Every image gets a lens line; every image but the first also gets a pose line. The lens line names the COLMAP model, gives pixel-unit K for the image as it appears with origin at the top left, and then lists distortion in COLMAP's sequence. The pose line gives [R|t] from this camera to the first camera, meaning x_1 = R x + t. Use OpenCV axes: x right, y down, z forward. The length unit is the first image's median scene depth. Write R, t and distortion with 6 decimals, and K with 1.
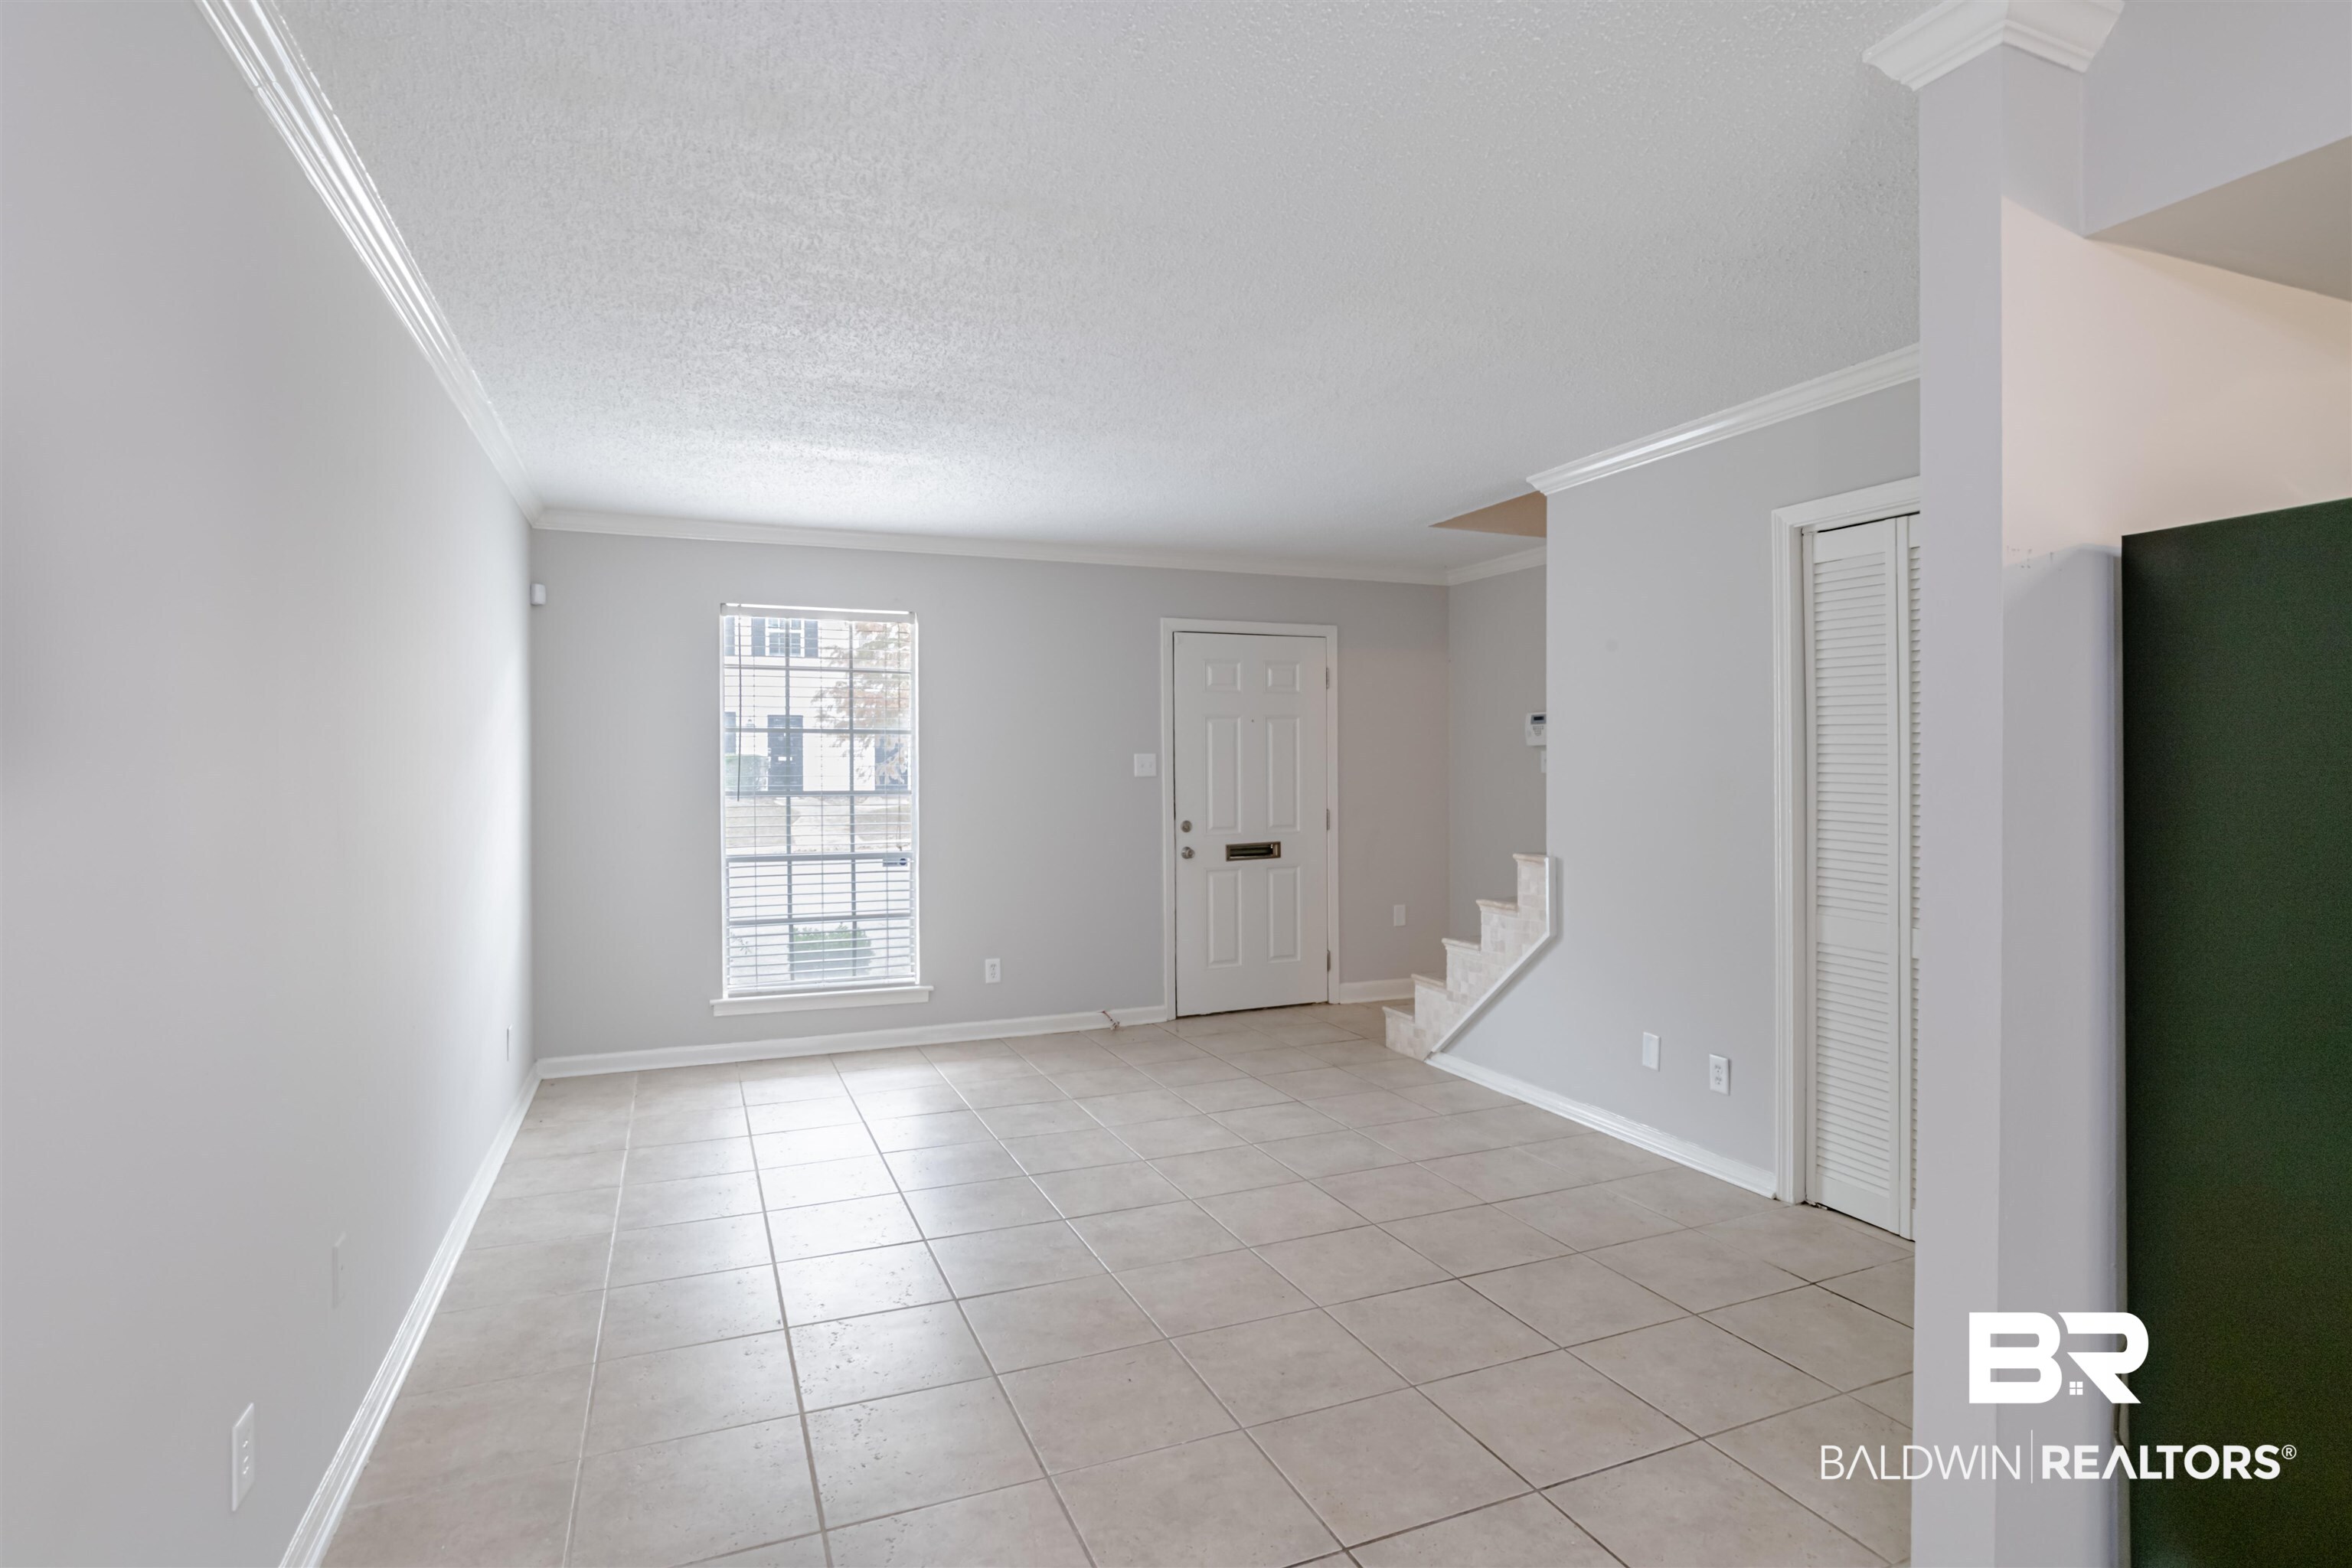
lens RADIAL K [[1199.7, 0, 1193.3], [0, 1199.7, 771.1], [0, 0, 1]] dist [-0.038796, 0.021112]
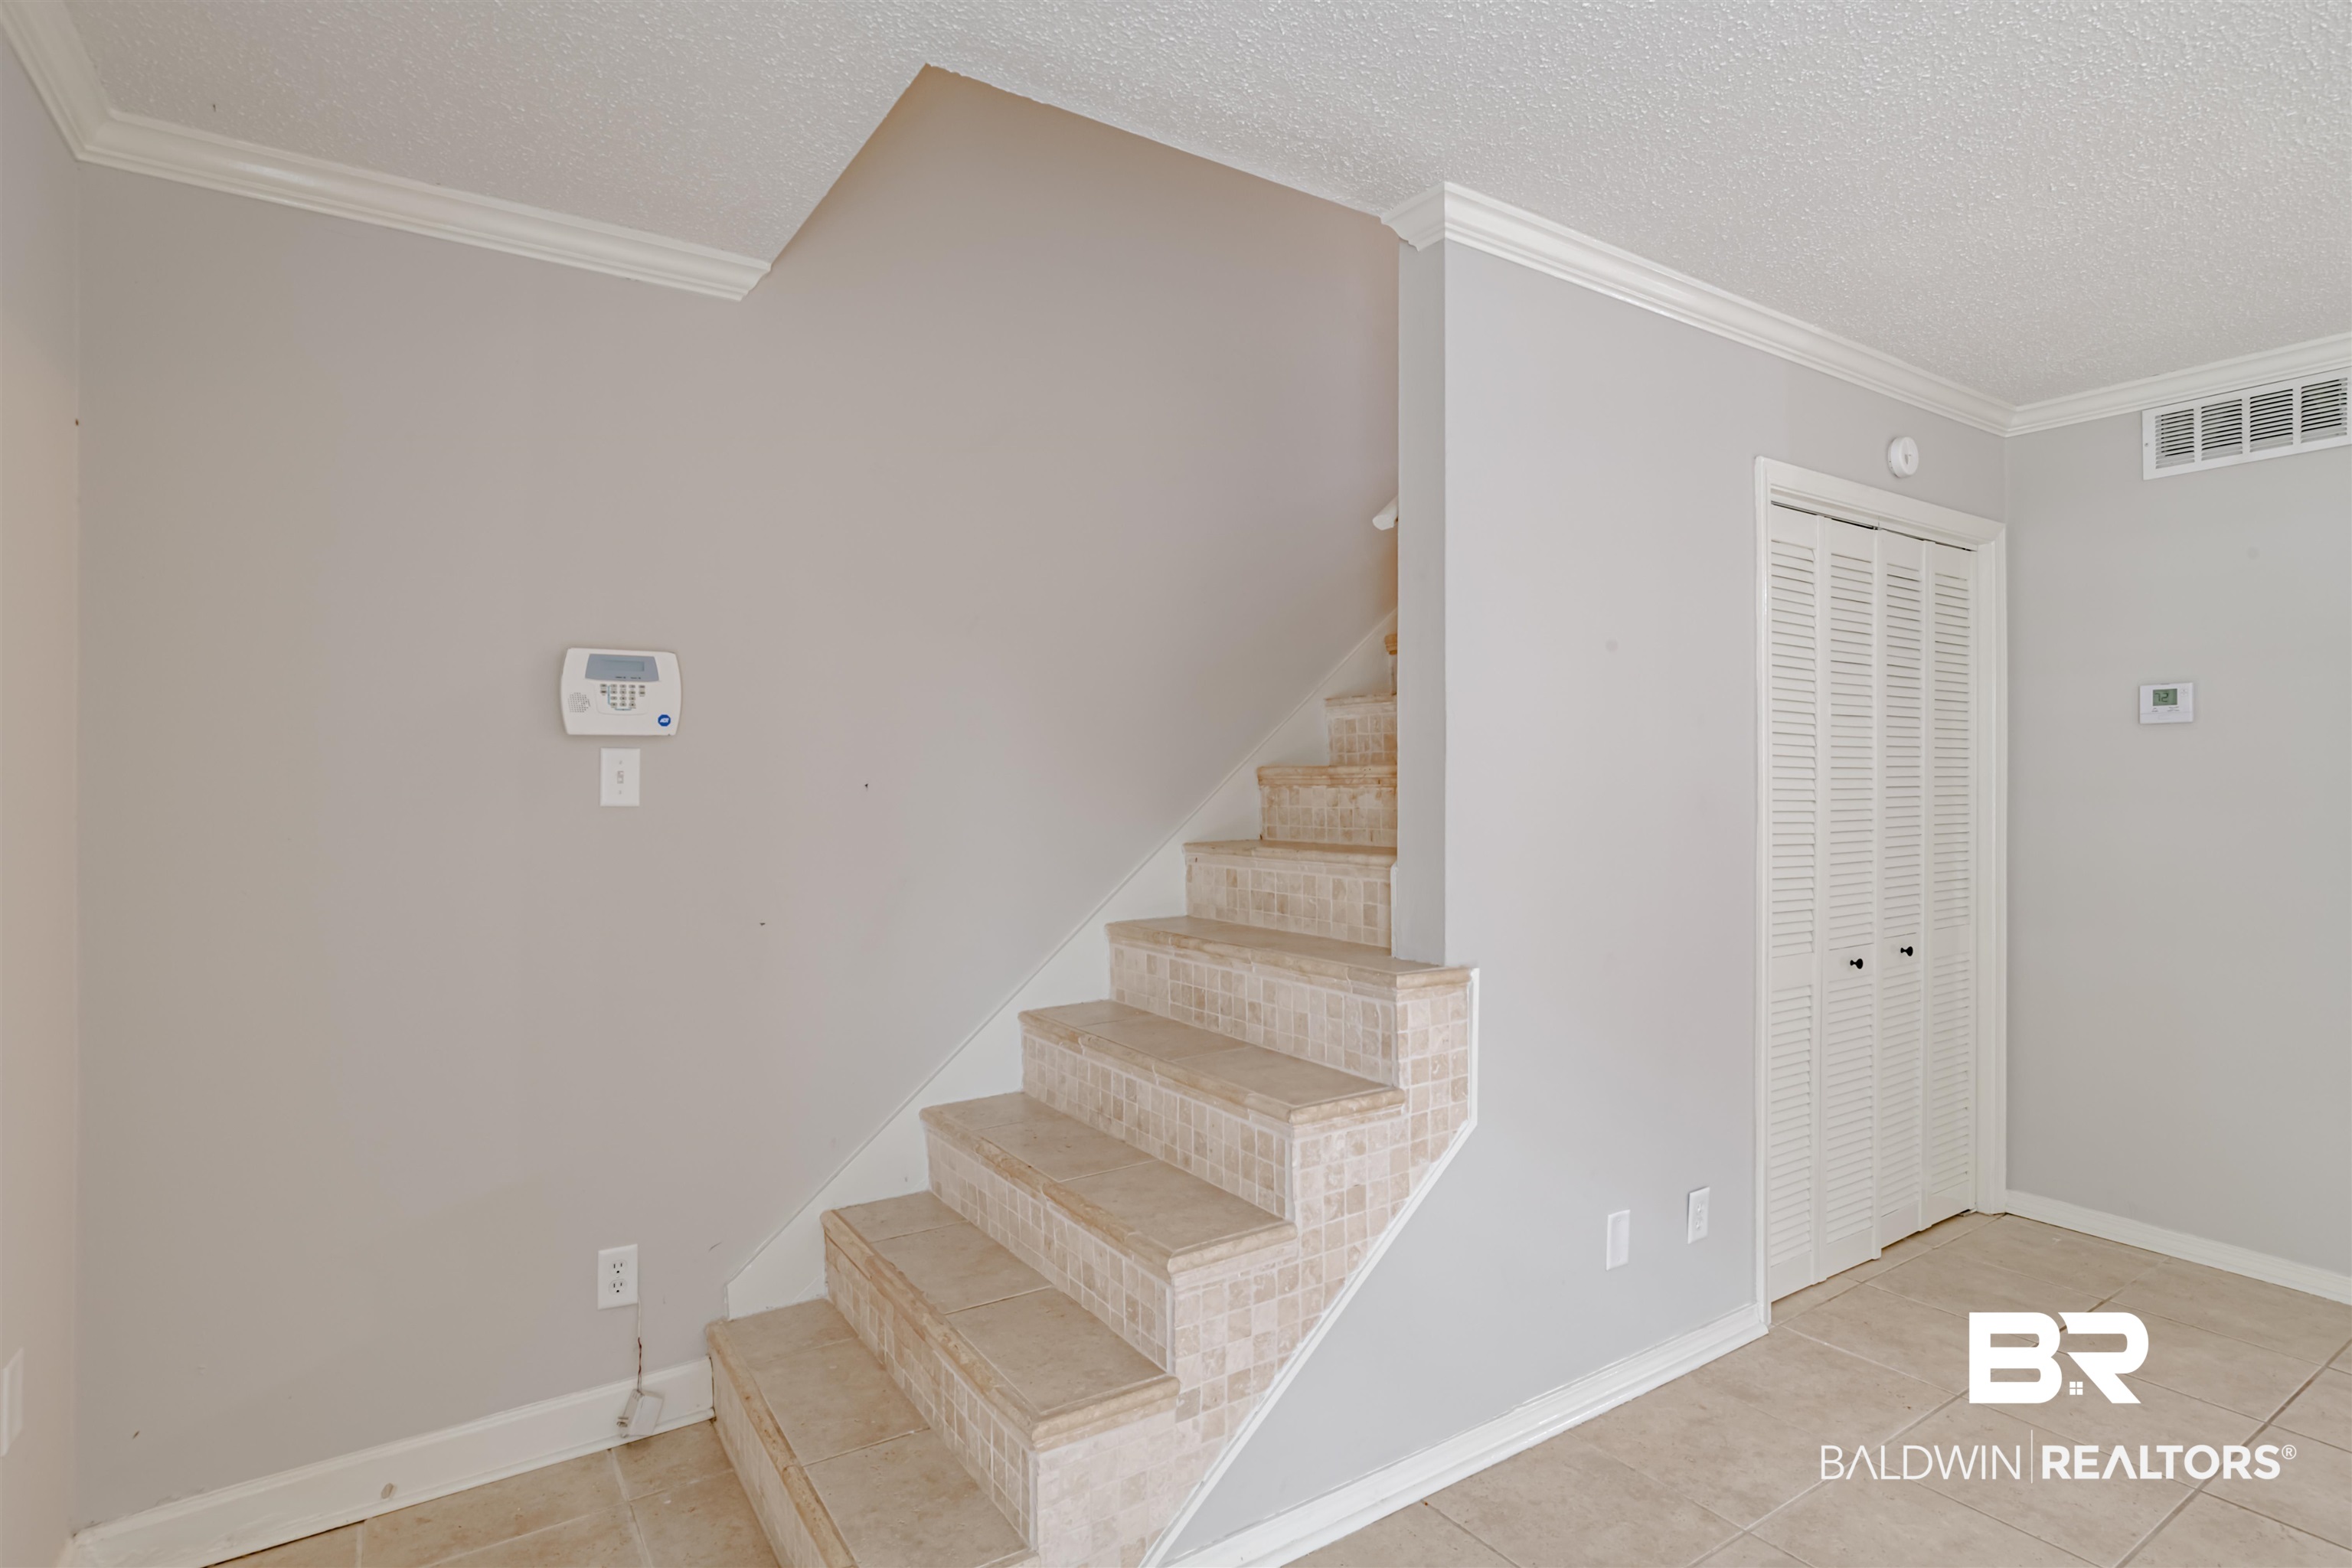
lens RADIAL K [[1199.7, 0, 1194.6], [0, 1199.7, 776.2], [0, 0, 1]] dist [-0.038796, 0.021112]
pose [[-0.185576, 0.008966, 0.982589, -0.150051], [0.011172, 0.999913, -0.007014, -0.004600], [-0.982566, 0.009676, -0.185660, 1.064021]]
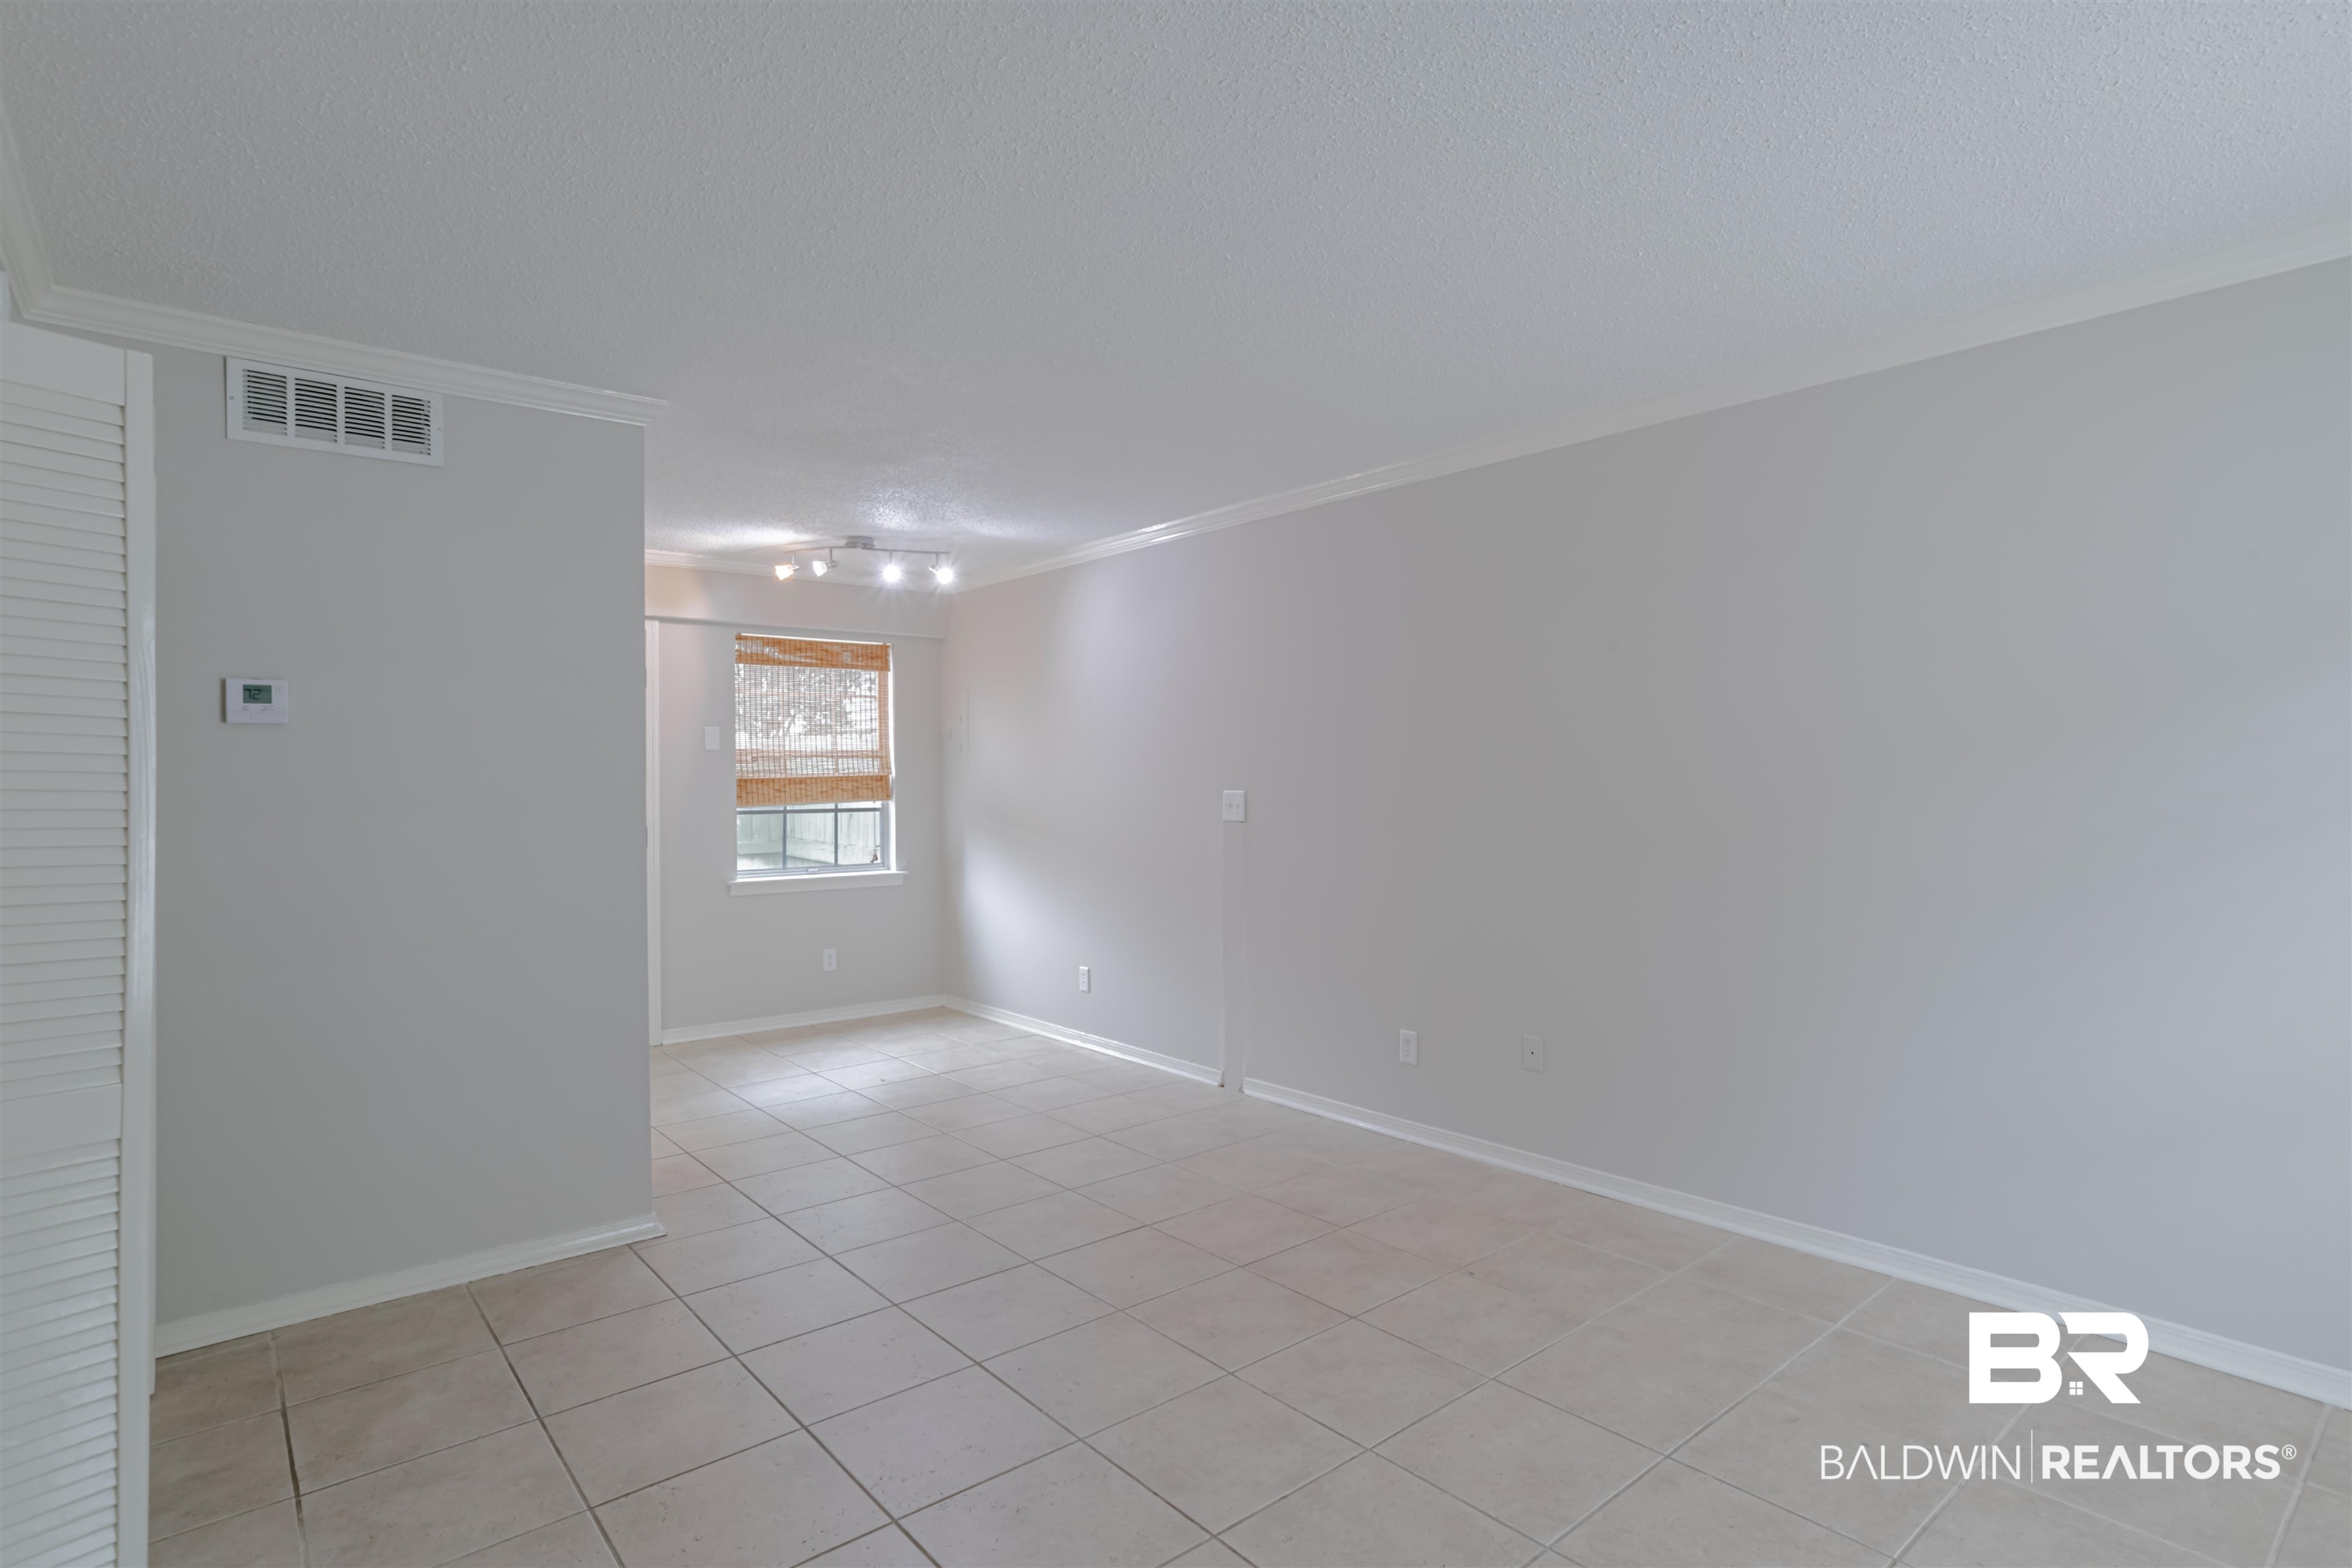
lens RADIAL K [[1199.7, 0, 1186.4], [0, 1199.7, 774.0], [0, 0, 1]] dist [-0.038796, 0.021112]
pose [[-0.954524, 0.015945, -0.297707, 0.126332], [0.014155, 0.999866, 0.008169, -0.006435], [0.297797, 0.003583, -0.954622, 1.093396]]
